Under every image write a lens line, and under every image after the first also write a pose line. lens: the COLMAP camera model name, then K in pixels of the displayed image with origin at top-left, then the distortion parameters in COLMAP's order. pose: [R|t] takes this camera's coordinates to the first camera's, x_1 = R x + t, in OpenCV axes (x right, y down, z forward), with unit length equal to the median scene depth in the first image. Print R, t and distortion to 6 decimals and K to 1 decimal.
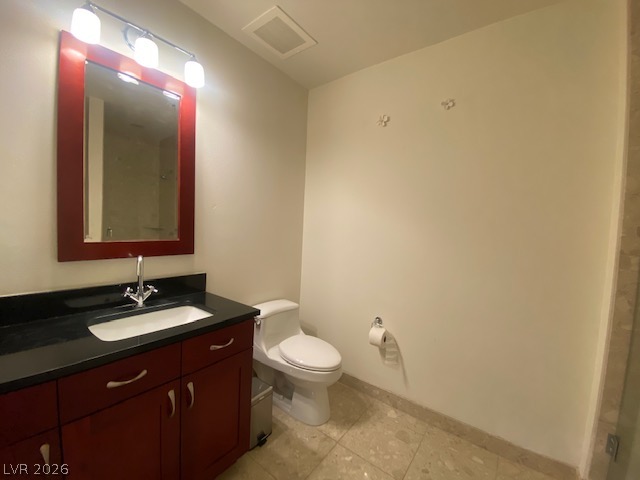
lens RADIAL K [[255.4, 0, 320.0], [0, 255.4, 240.0], [0, 0, 1]] dist [0.001225, -0.013750]
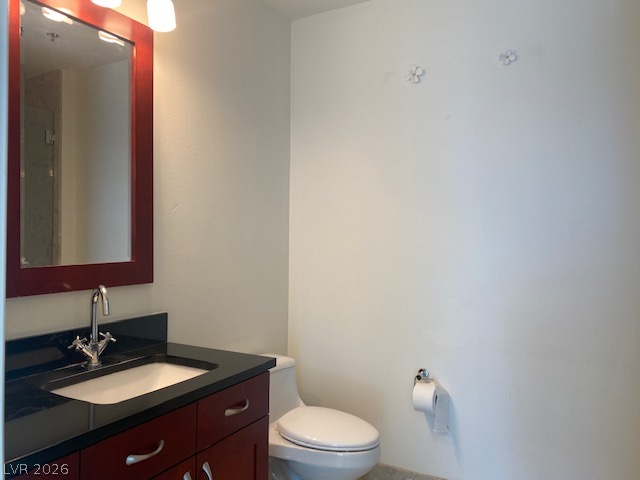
lens RADIAL K [[480.9, 0, 319.7], [0, 480.9, 237.2], [0, 0, 1]] dist [-0.012013, -0.002024]
pose [[0.988777, -0.034037, 0.145473, -0.288343], [0.040705, 0.998241, -0.043105, 0.011446], [-0.143750, 0.048542, 0.988423, -0.284388]]
